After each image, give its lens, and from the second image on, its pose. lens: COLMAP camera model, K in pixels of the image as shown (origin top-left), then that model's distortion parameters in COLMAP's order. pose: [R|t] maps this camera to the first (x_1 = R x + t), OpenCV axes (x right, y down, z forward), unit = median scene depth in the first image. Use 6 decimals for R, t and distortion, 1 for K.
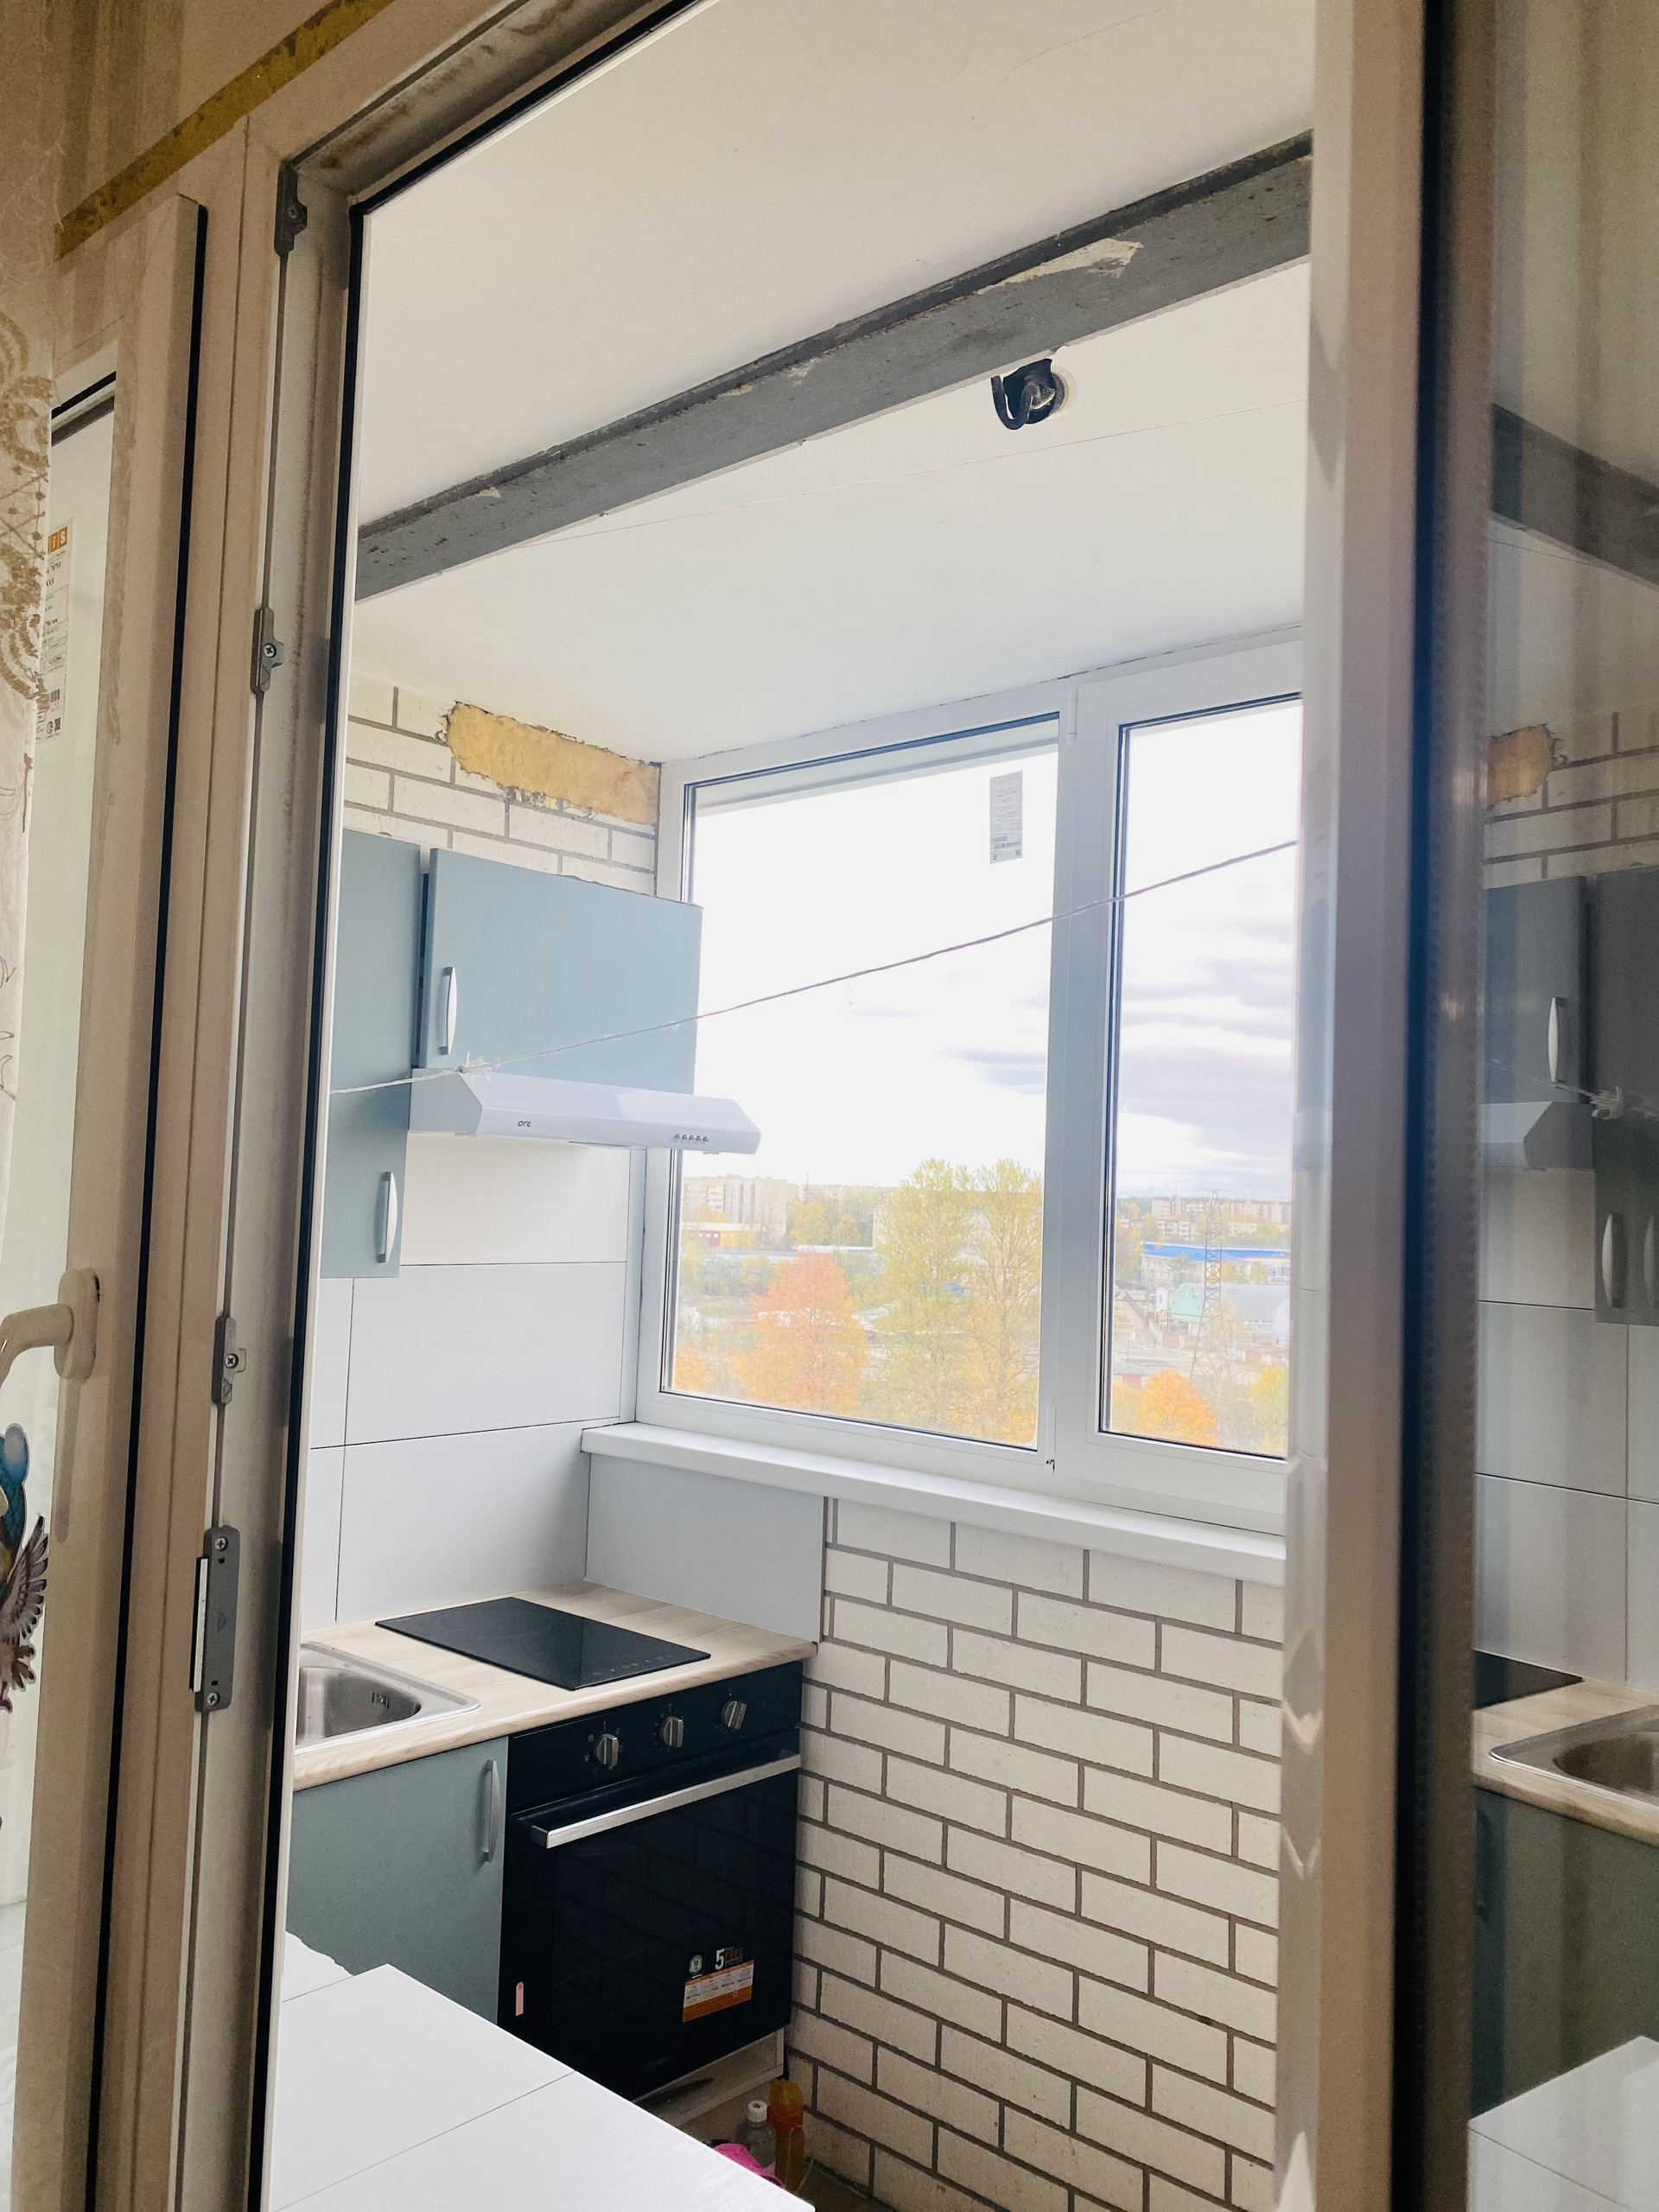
lens RADIAL K [[1721.7, 0, 830.5], [0, 1721.7, 1099.2], [0, 0, 1]] dist [0.040292, -0.043165]
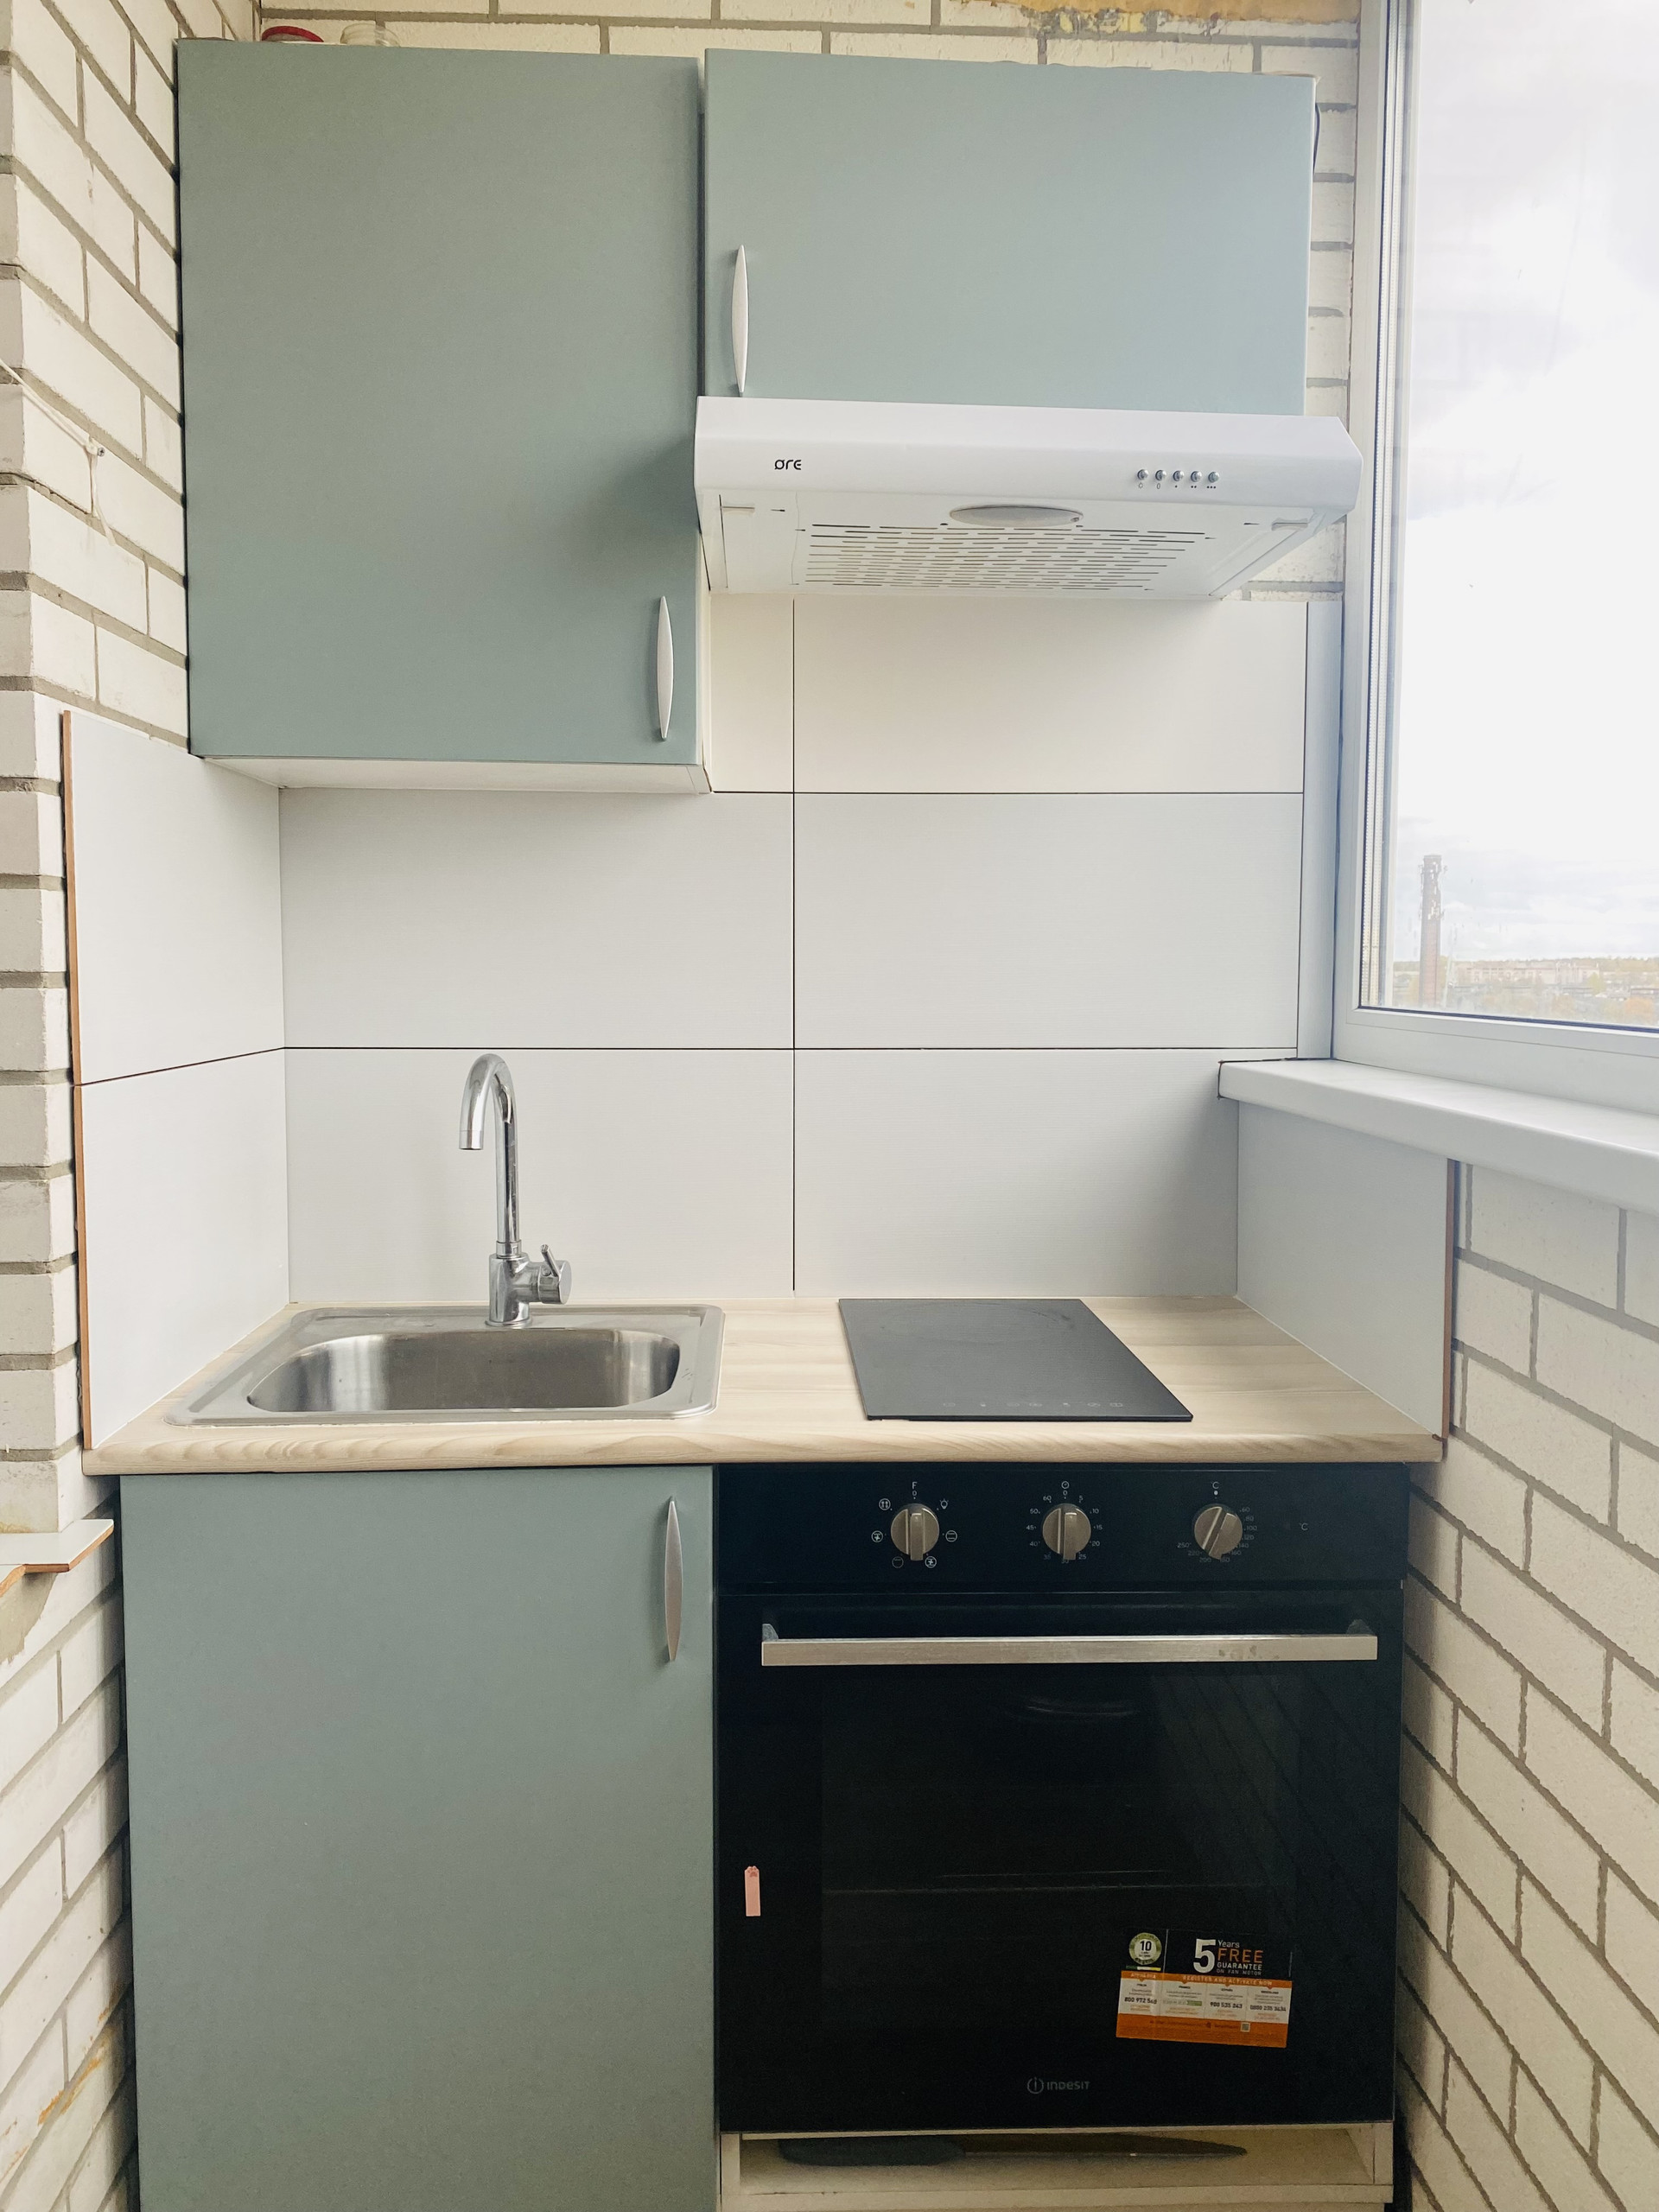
lens RADIAL K [[1721.7, 0, 828.5], [0, 1721.7, 1090.0], [0, 0, 1]] dist [0.040292, -0.043165]
pose [[0.698084, 0.017189, -0.715809, 0.229626], [0.058932, 0.994941, 0.081365, 0.160595], [0.713586, -0.098984, 0.693539, 0.528223]]
